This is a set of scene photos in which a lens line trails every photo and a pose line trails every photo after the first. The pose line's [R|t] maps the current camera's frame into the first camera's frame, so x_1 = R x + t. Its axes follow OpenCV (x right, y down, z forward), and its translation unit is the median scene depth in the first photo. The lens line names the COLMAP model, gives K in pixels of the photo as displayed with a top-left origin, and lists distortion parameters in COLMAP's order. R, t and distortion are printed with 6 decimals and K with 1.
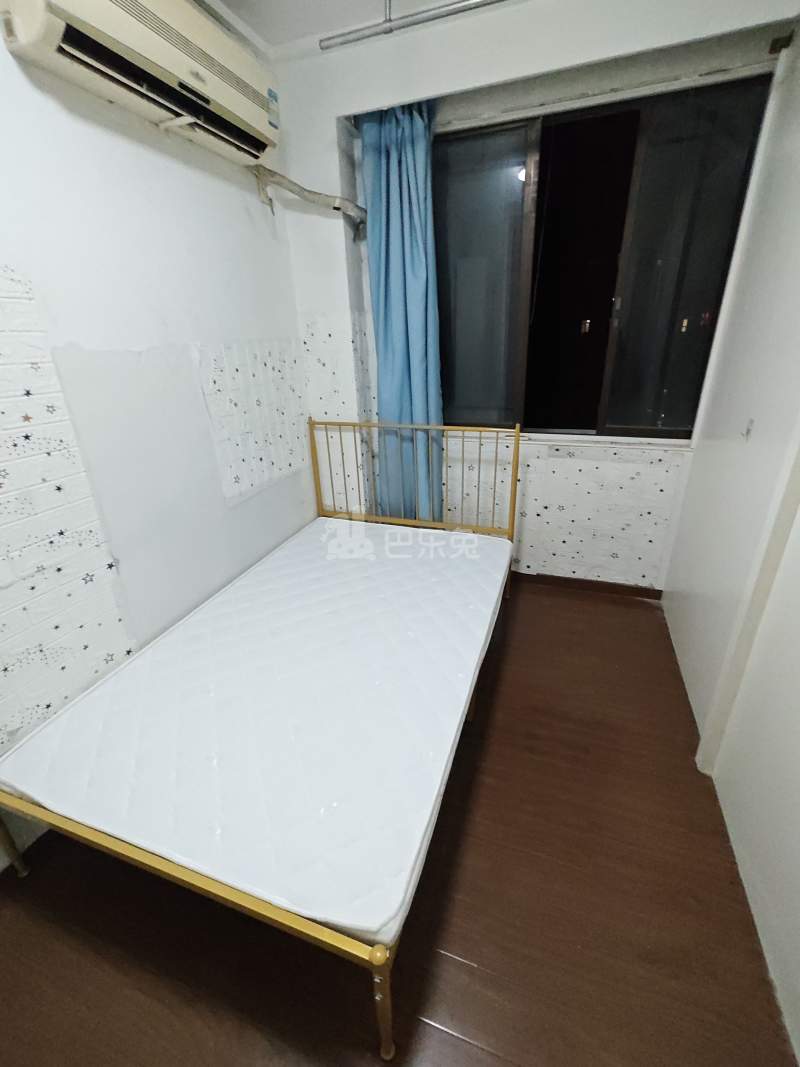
lens RADIAL K [[466.4, 0, 400.2], [0, 466.4, 538.4], [0, 0, 1]] dist [-0.014281, 0.013575]
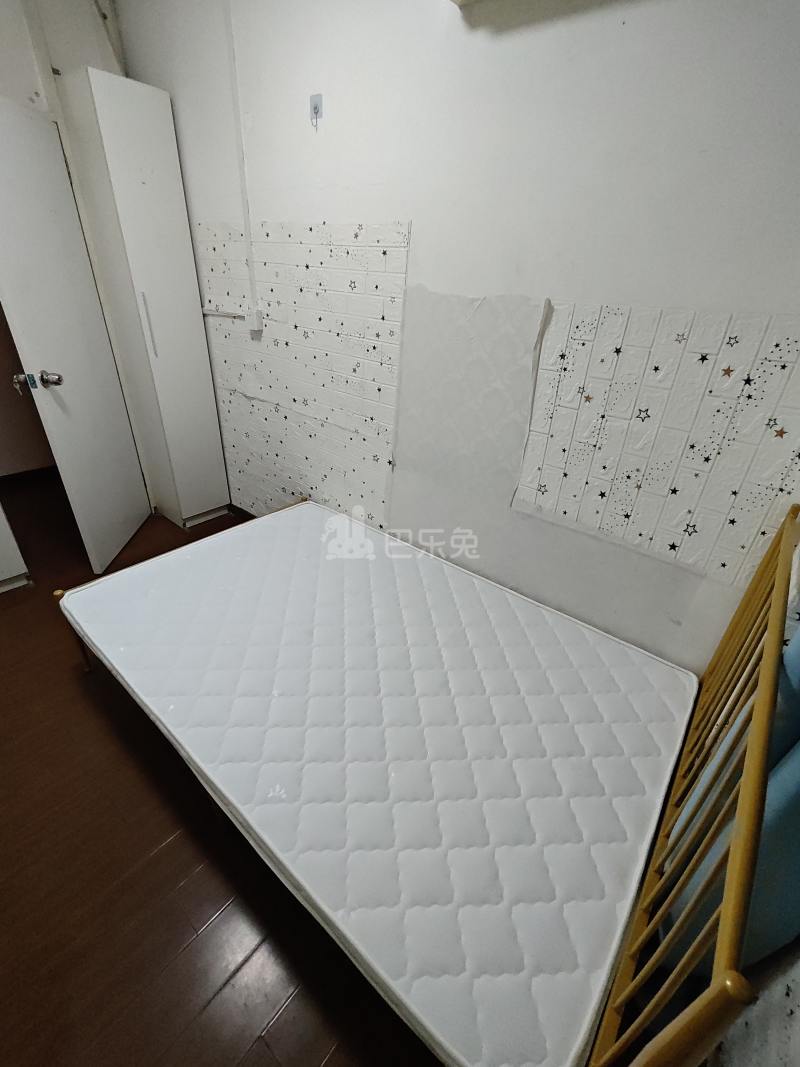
lens RADIAL K [[466.4, 0, 400.2], [0, 466.4, 538.4], [0, 0, 1]] dist [-0.014281, 0.013575]
pose [[-0.357126, 0.475303, -0.804082, 0.531597], [-0.408778, 0.694504, 0.592085, -0.597886], [0.839858, 0.540140, -0.053731, 1.257352]]
